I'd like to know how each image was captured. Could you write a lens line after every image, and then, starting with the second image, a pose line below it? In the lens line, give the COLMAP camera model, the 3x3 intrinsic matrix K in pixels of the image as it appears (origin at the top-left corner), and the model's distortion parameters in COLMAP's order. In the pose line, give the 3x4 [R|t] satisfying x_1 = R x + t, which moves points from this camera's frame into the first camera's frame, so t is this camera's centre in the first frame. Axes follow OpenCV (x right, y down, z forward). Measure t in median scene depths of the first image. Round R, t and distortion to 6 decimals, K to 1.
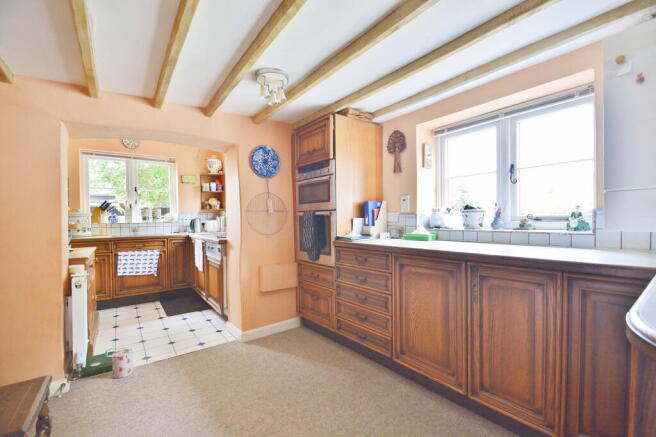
lens RADIAL K [[282.7, 0, 328.9], [0, 282.7, 224.9], [0, 0, 1]] dist [-0.000642, -0.000231]
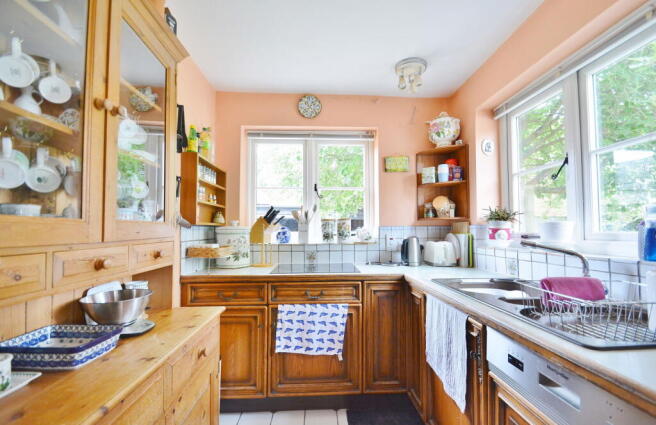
lens RADIAL K [[333.8, 0, 328.0], [0, 333.8, 212.5], [0, 0, 1]] dist [-0.000366, -0.000012]
pose [[0.827231, -0.026052, -0.561258, -0.282882], [-0.019592, 0.996979, -0.075154, -0.021399], [0.561520, 0.073166, 0.824222, 0.464507]]
